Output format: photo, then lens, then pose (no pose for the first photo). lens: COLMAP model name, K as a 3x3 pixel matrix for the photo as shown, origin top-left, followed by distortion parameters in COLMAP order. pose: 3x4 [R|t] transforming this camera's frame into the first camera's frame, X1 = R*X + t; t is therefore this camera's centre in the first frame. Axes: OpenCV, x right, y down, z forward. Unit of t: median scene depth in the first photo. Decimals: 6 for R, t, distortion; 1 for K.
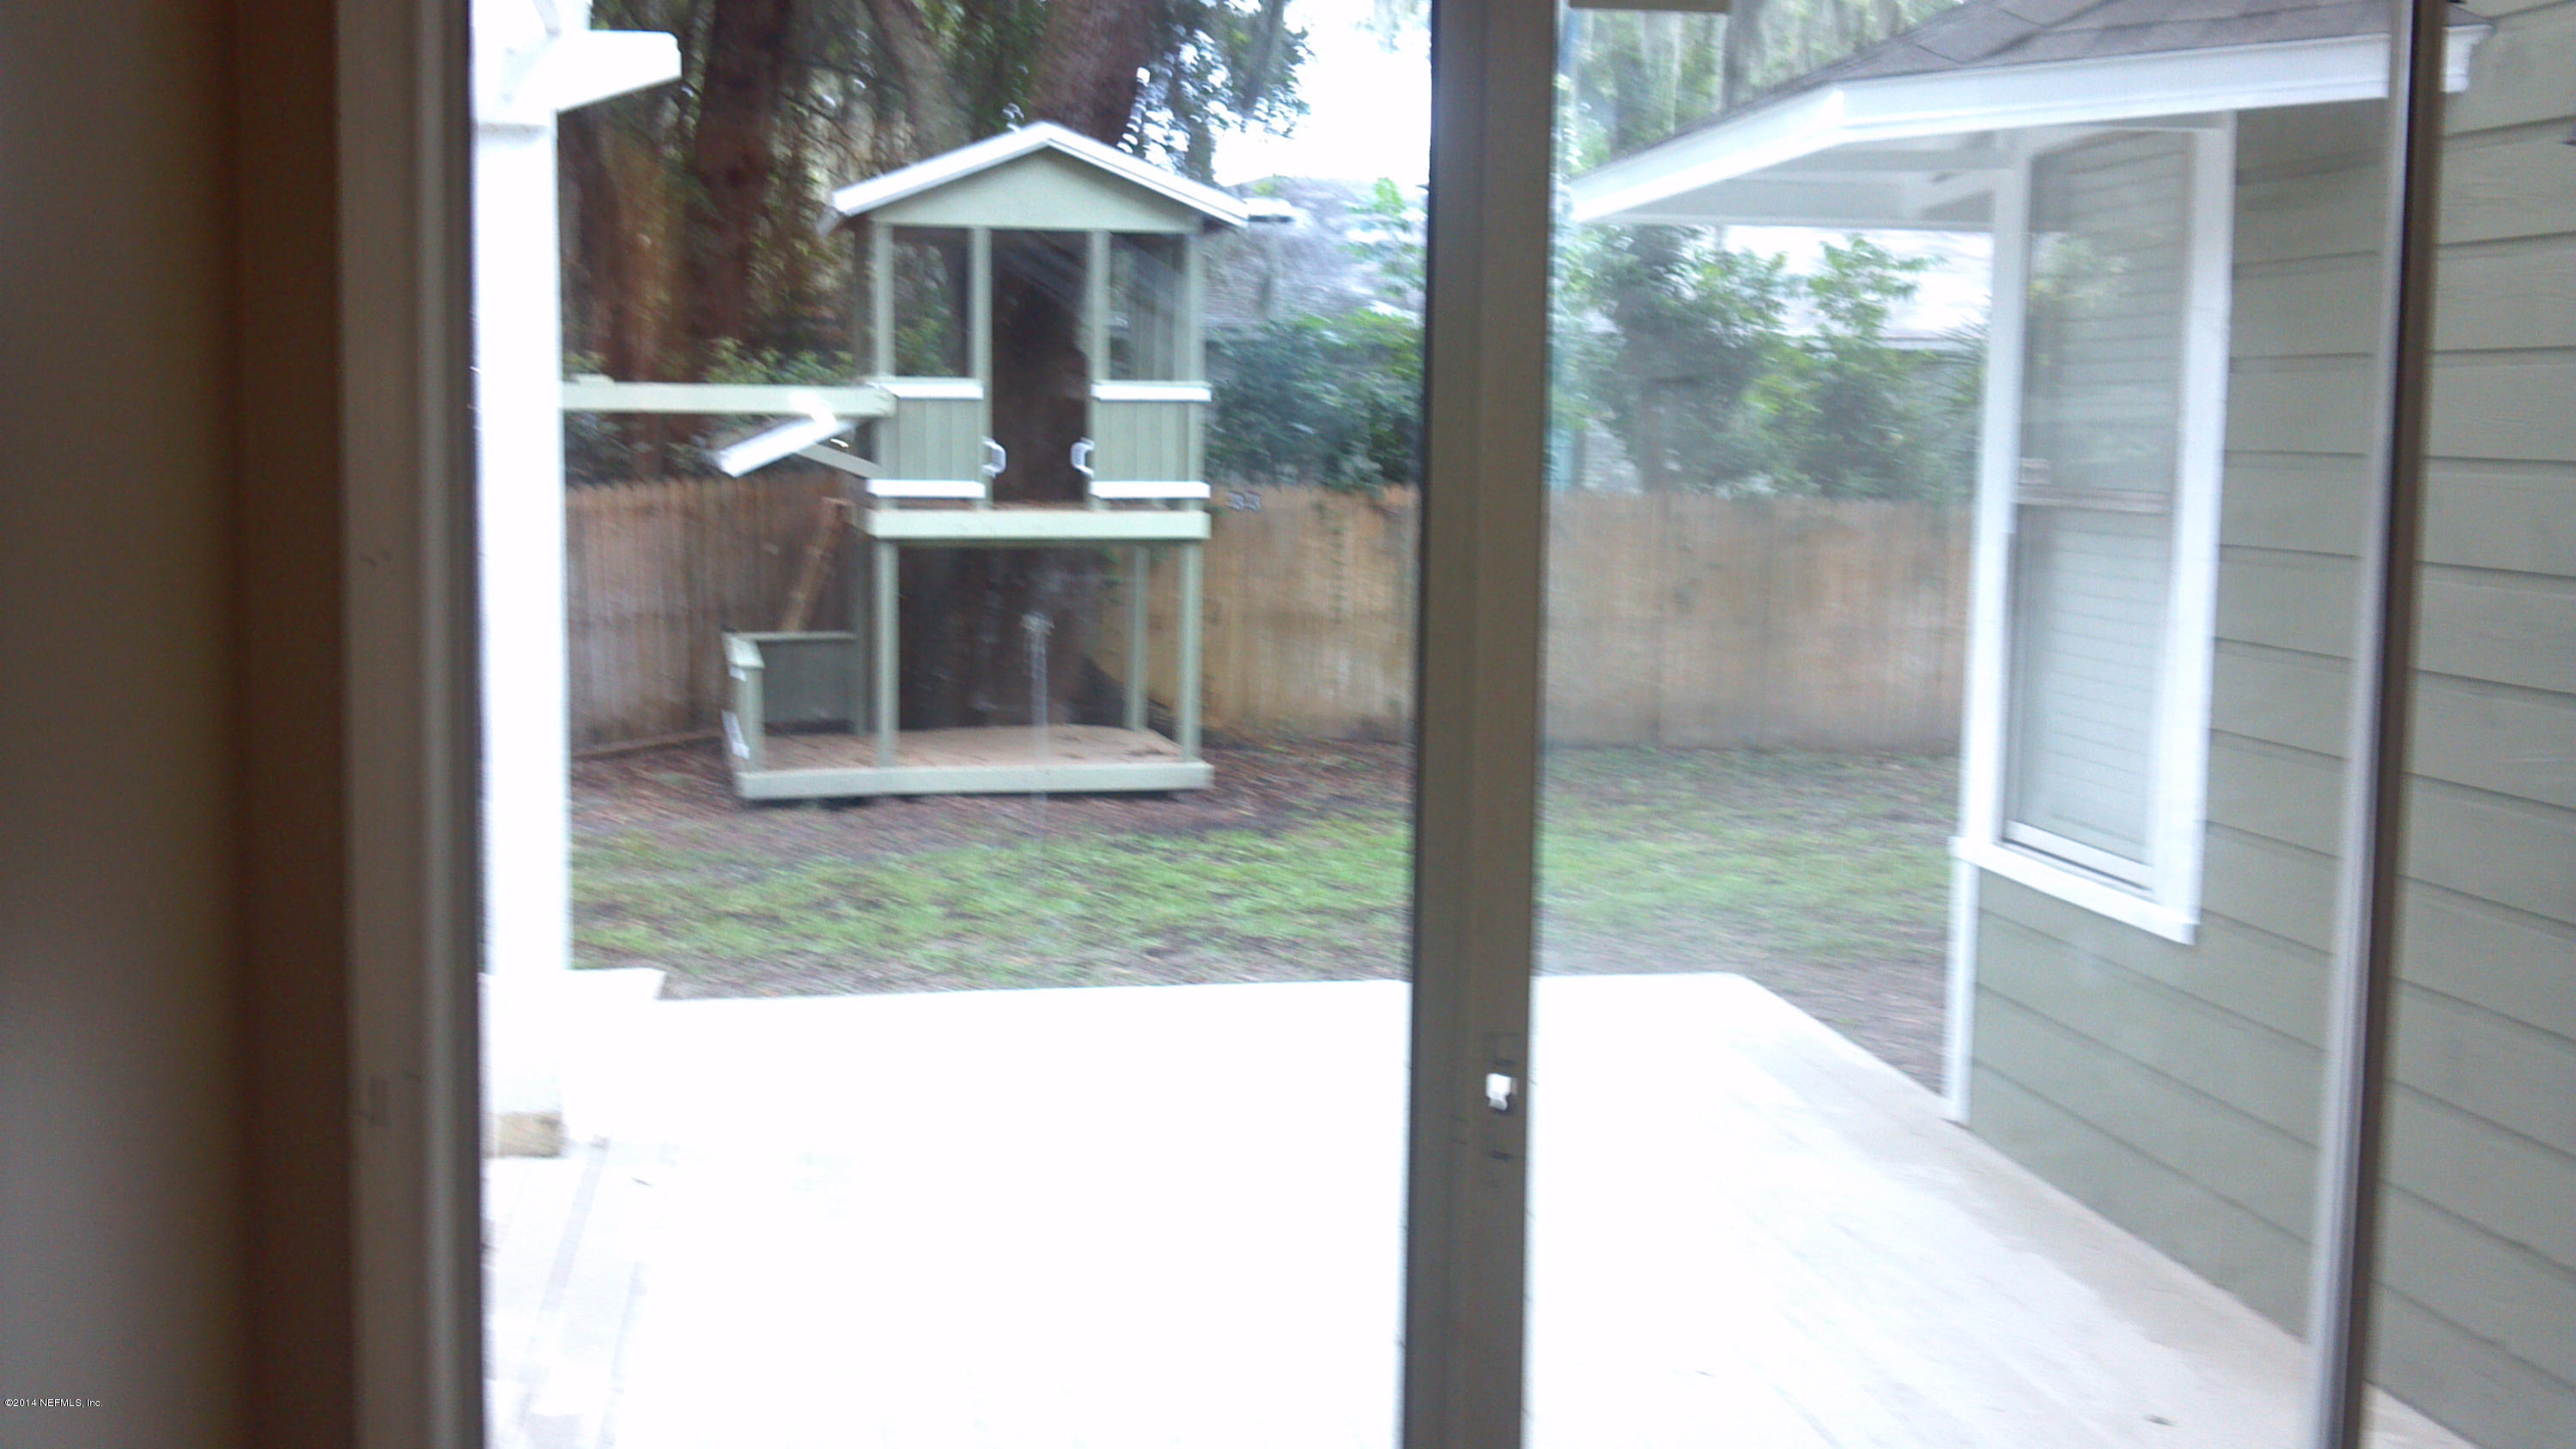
lens RADIAL K [[2728.7, 0, 1288.0], [0, 2728.7, 724.5], [0, 0, 1]] dist [0.001689, -0.001638]
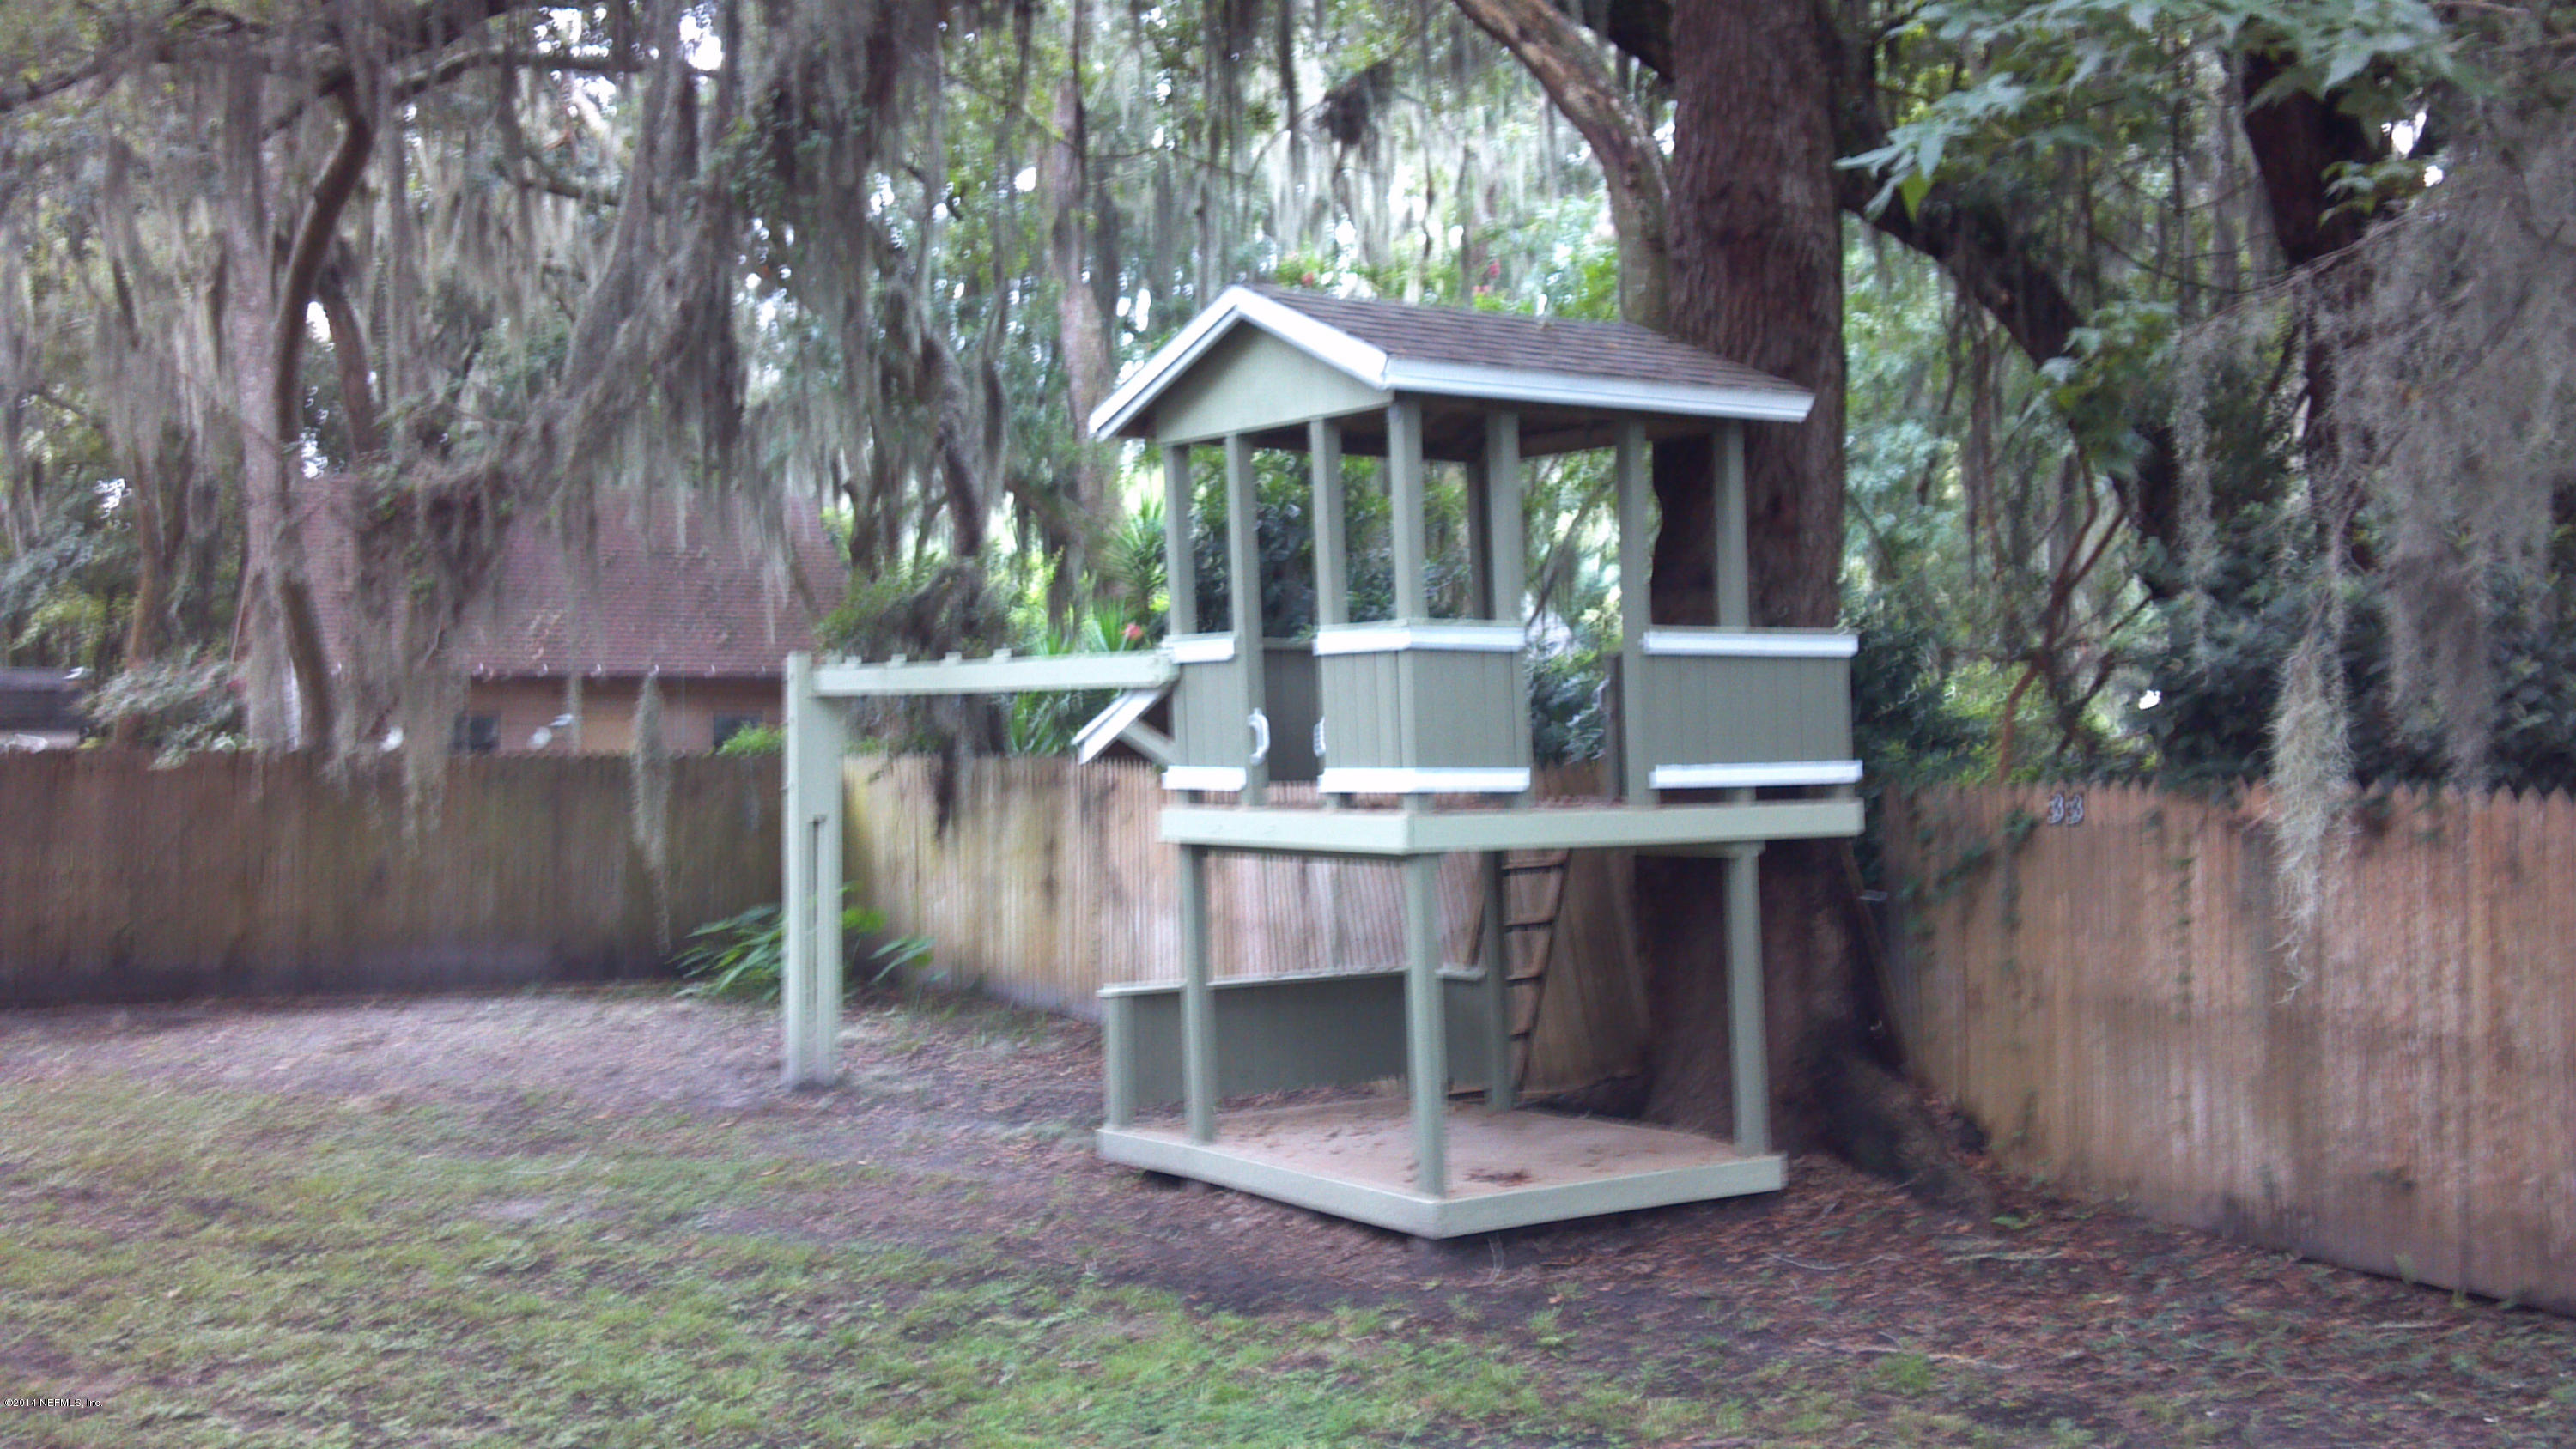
lens RADIAL K [[2728.7, 0, 1288.0], [0, 2728.7, 724.5], [0, 0, 1]] dist [0.001689, -0.001638]
pose [[0.397356, -0.019791, -0.917451, 0.567960], [-0.091508, 0.993930, -0.061074, -0.056700], [0.913090, 0.108222, 0.393133, 0.713385]]
